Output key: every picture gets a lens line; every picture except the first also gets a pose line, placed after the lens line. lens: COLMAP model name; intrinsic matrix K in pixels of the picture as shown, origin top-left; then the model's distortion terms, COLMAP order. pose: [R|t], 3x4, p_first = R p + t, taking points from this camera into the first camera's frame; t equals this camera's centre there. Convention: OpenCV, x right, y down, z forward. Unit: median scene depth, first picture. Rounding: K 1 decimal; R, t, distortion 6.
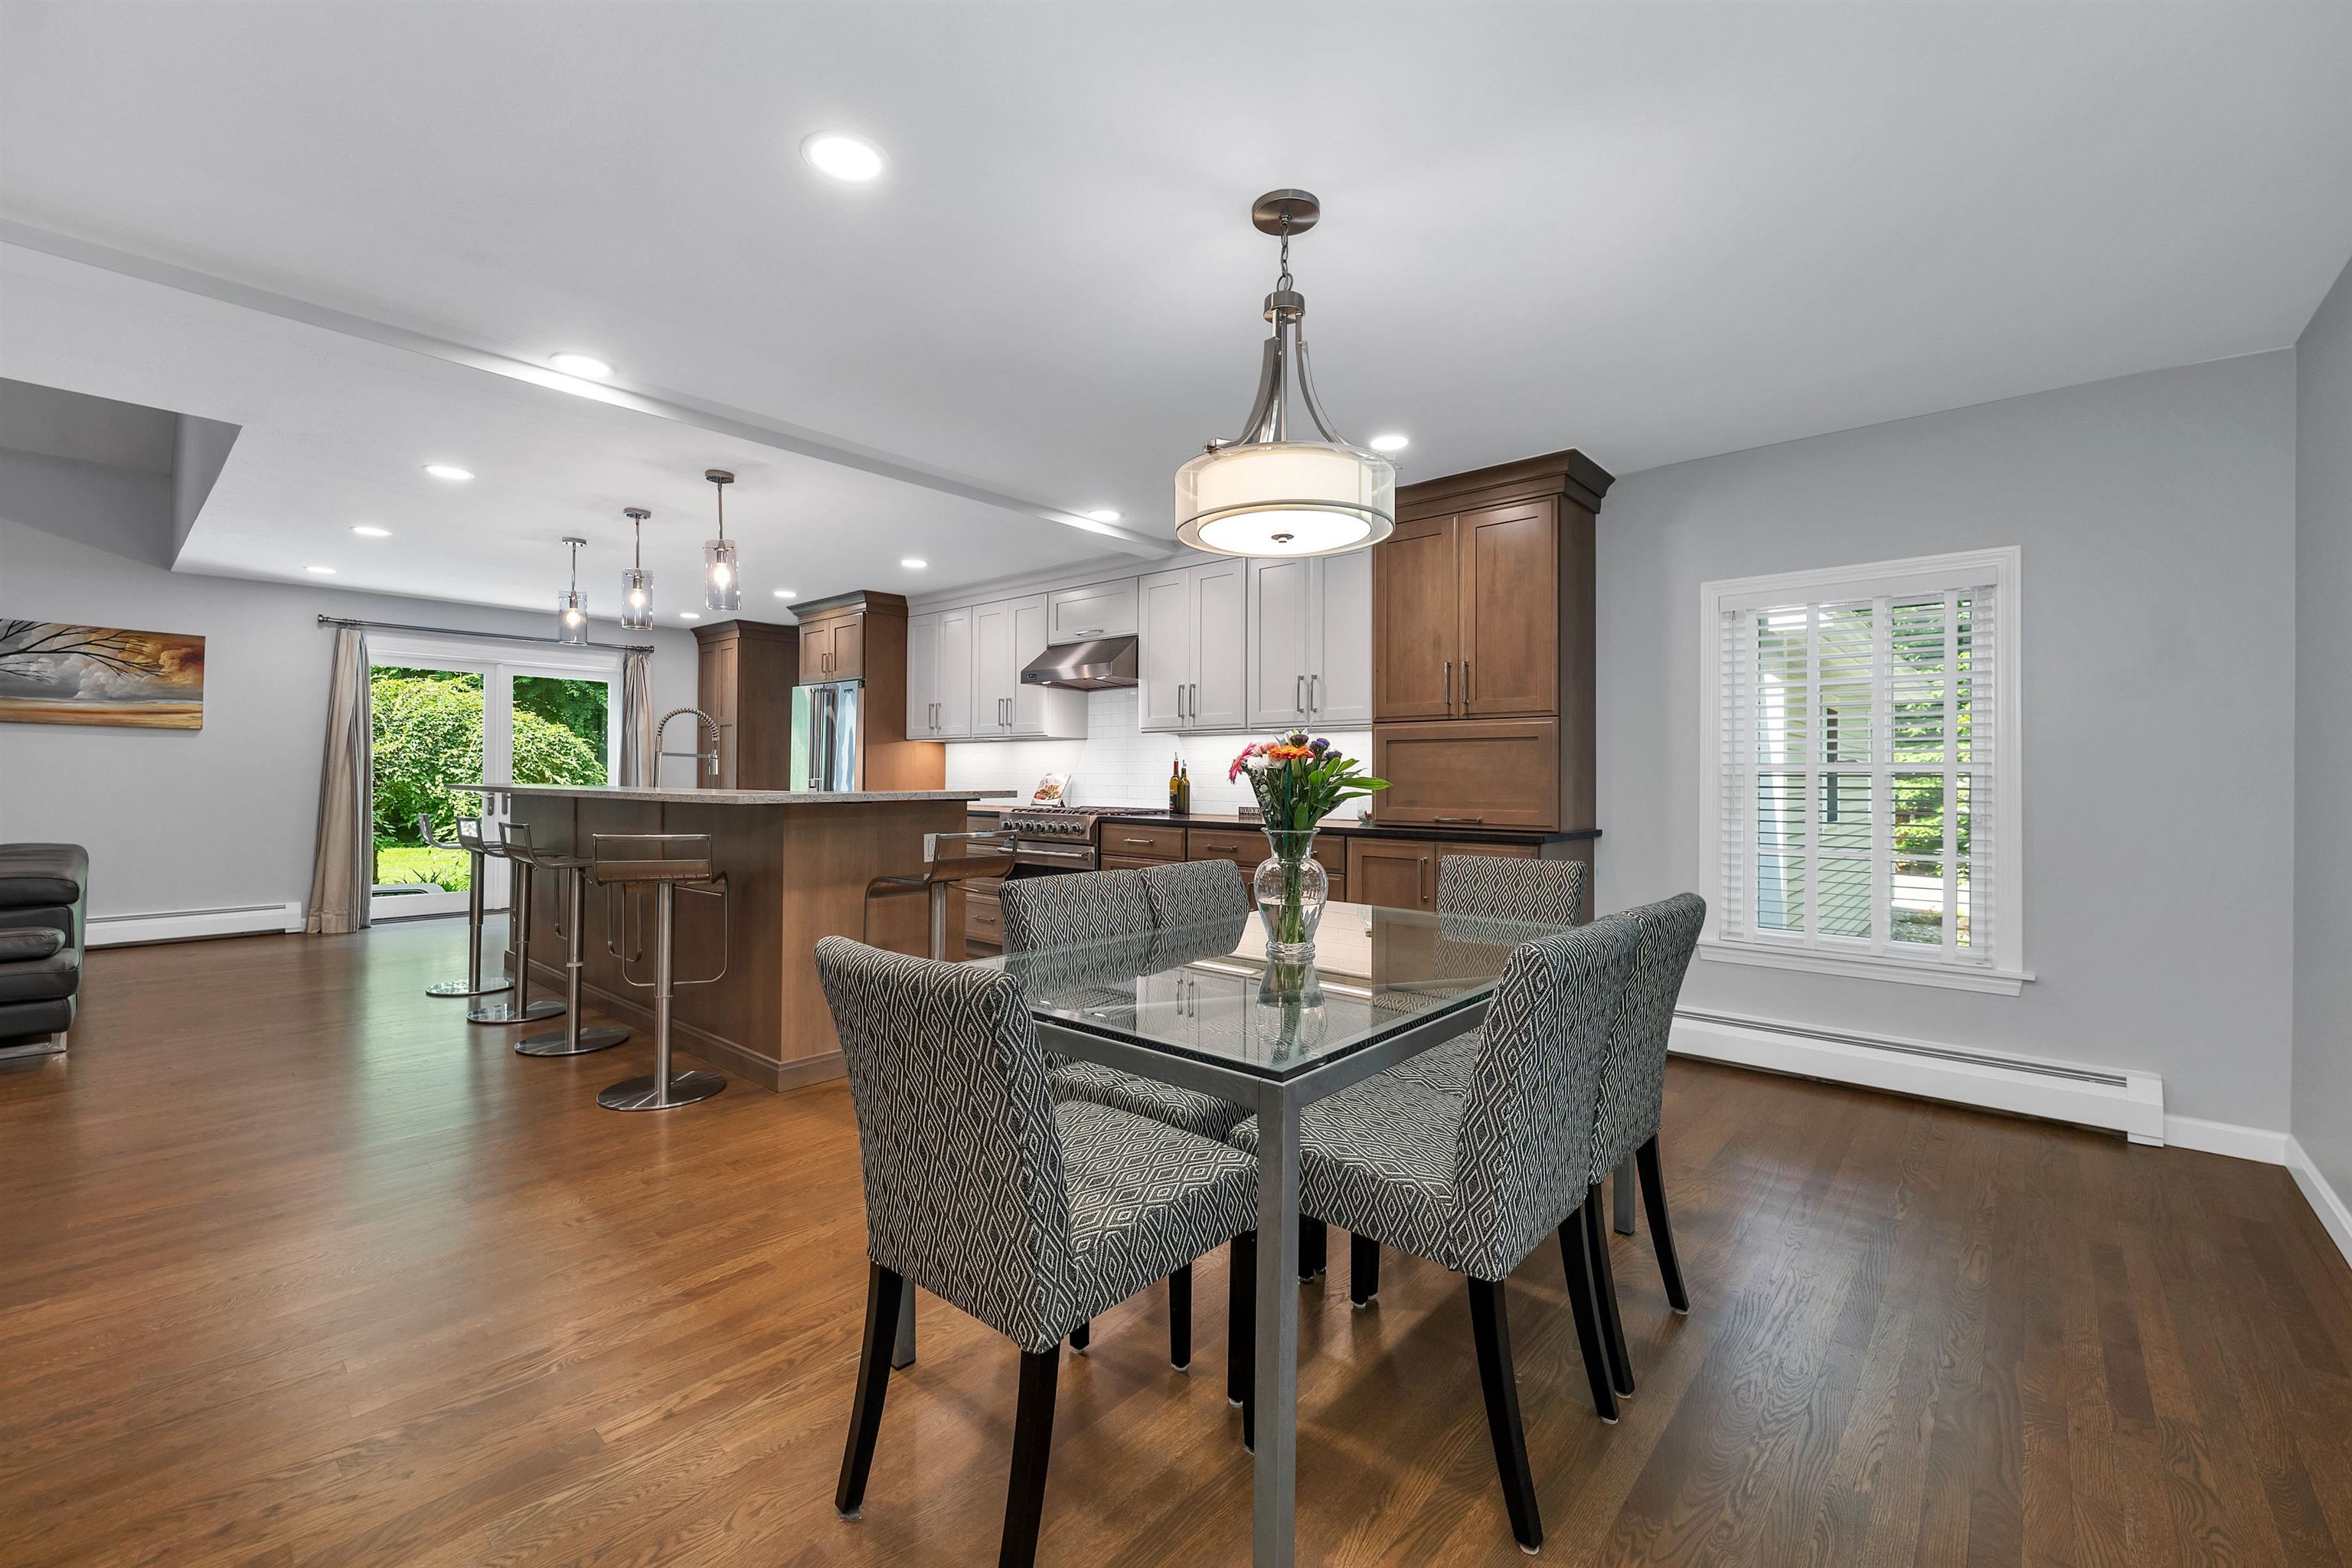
lens RADIAL K [[970.2, 0, 1185.8], [0, 970.2, 775.2], [0, 0, 1]] dist [0.000202, 0.000970]
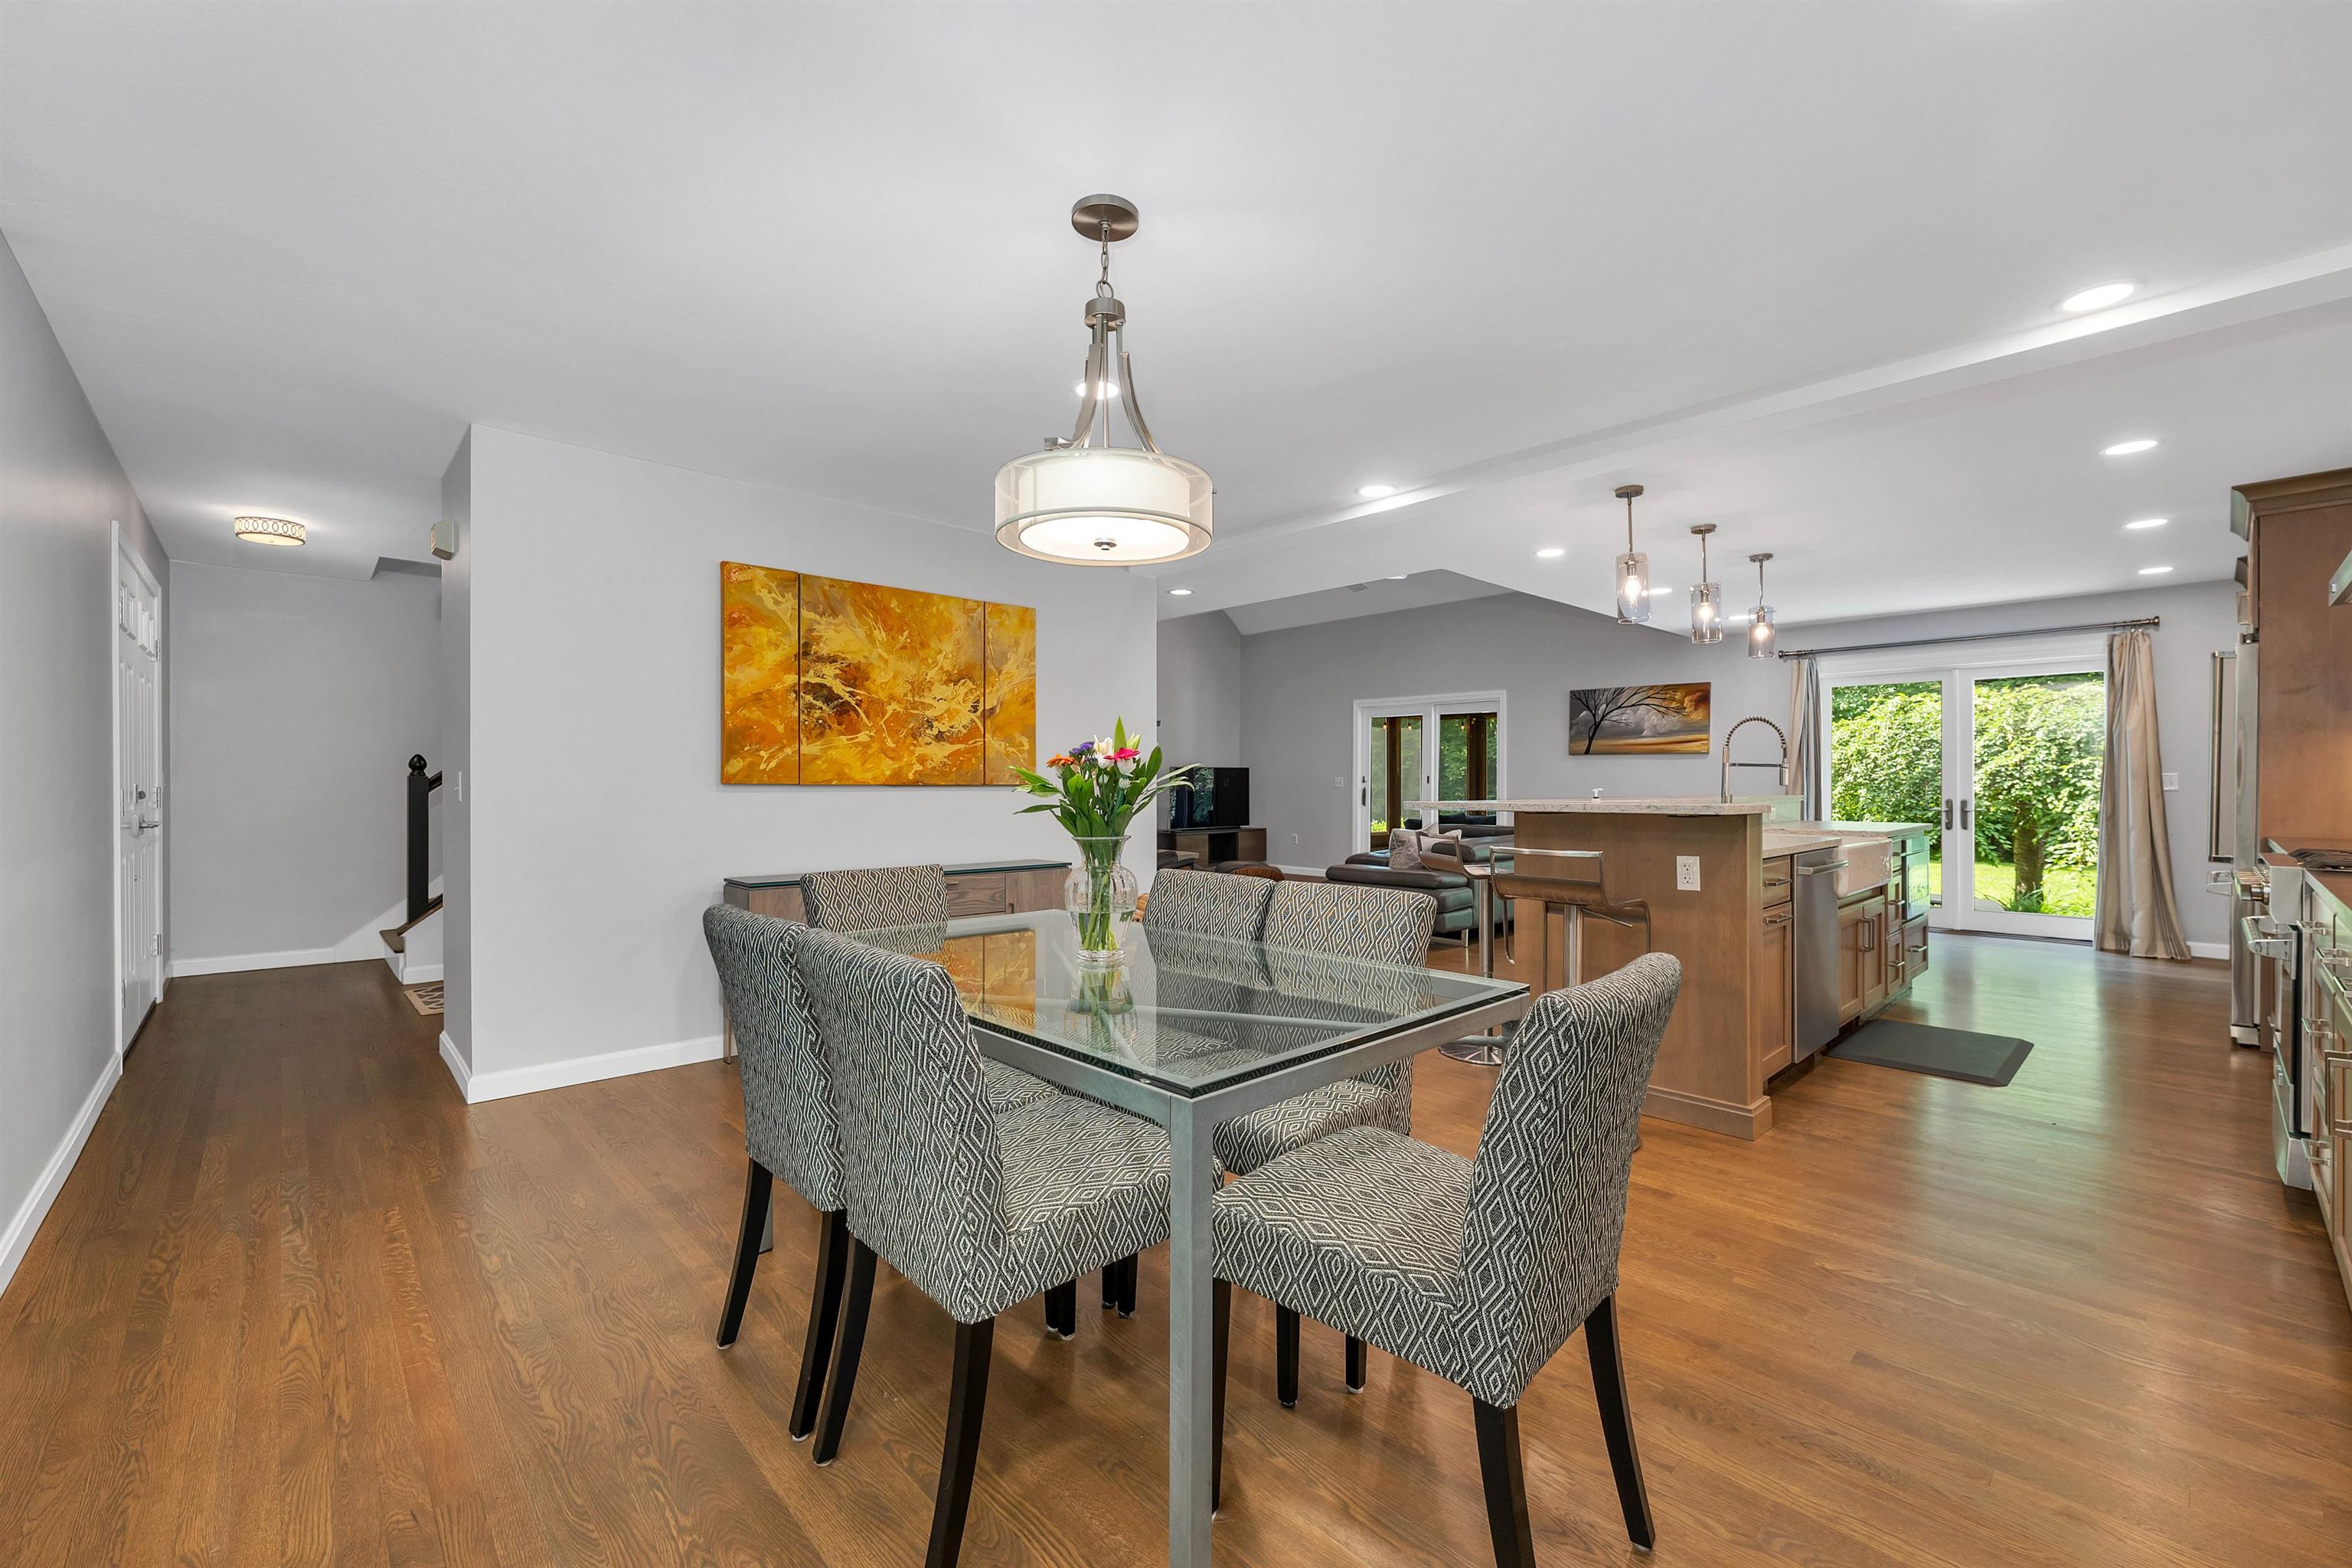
lens RADIAL K [[970.2, 0, 1167.2], [0, 970.2, 787.9], [0, 0, 1]] dist [0.000202, 0.000970]
pose [[-0.100594, -0.001113, -0.994927, 0.387636], [-0.001146, 0.999999, -0.001003, 0.003244], [0.994927, 0.001039, -0.100595, 0.413123]]
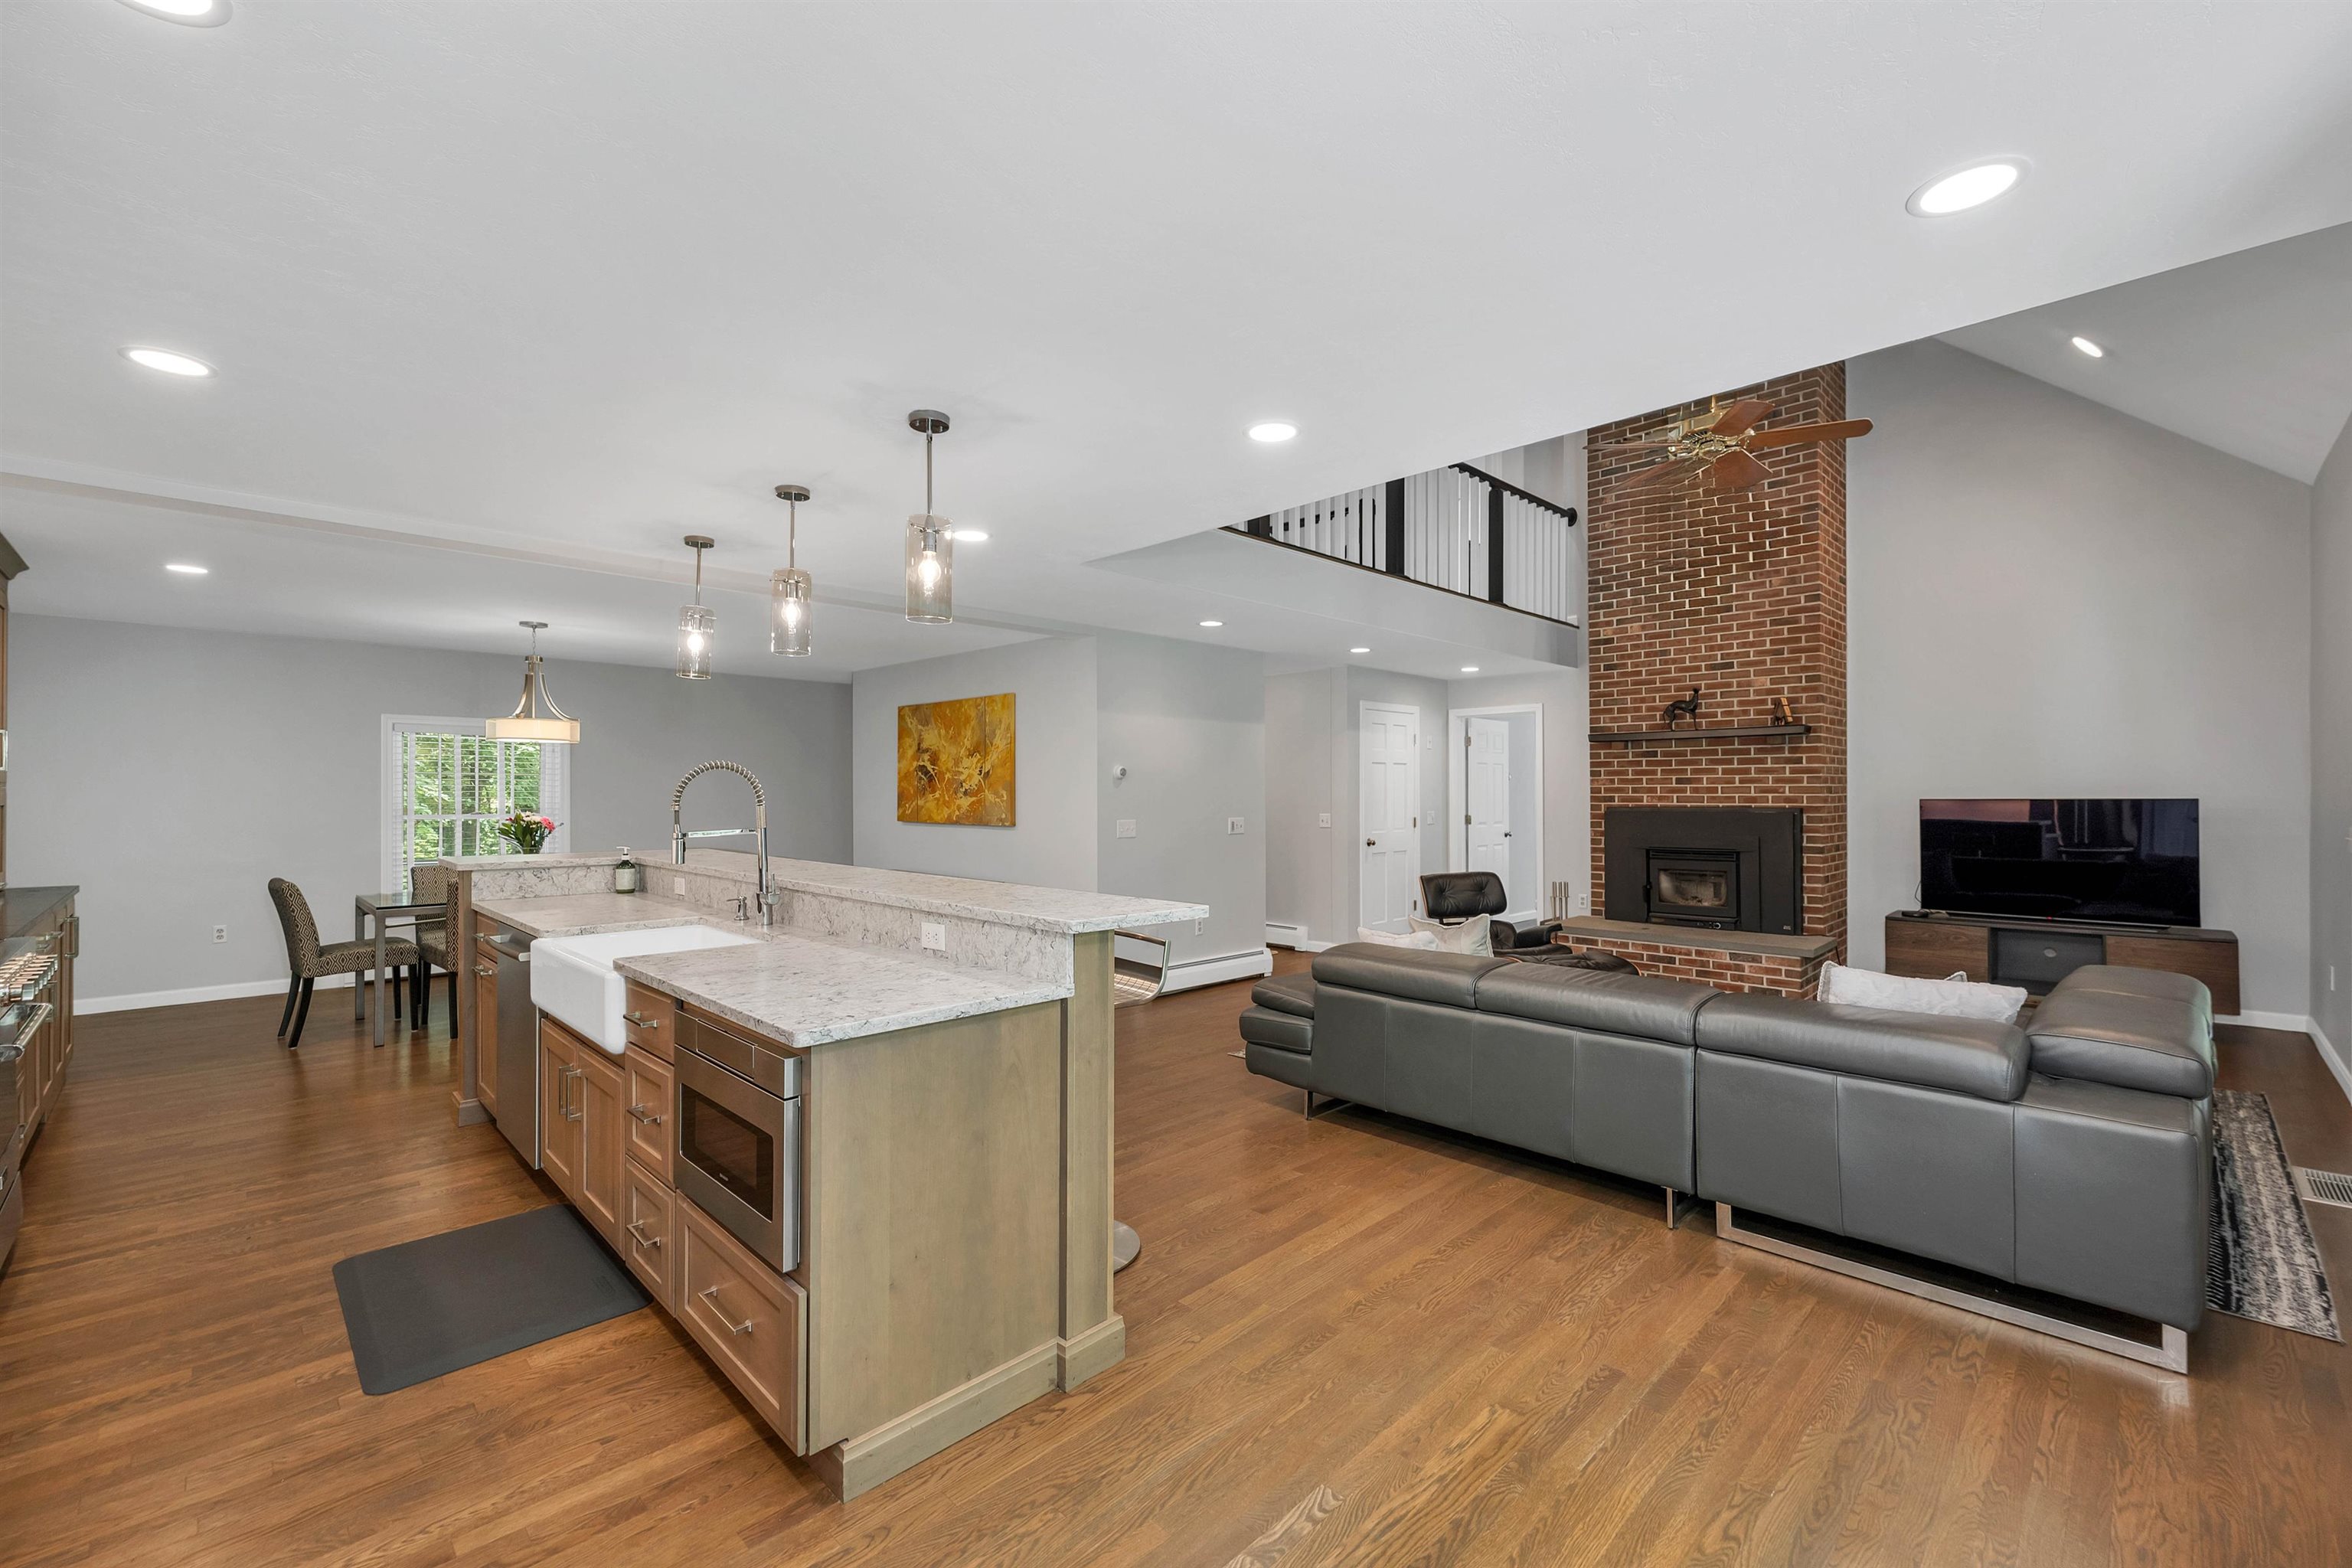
lens RADIAL K [[970.2, 0, 1174.3], [0, 970.2, 788.1], [0, 0, 1]] dist [0.000202, 0.000970]
pose [[-0.997766, -0.004297, 0.066665, -0.680488], [-0.004623, 0.999978, -0.004736, -0.038909], [-0.066643, -0.005034, -0.997764, 1.294038]]
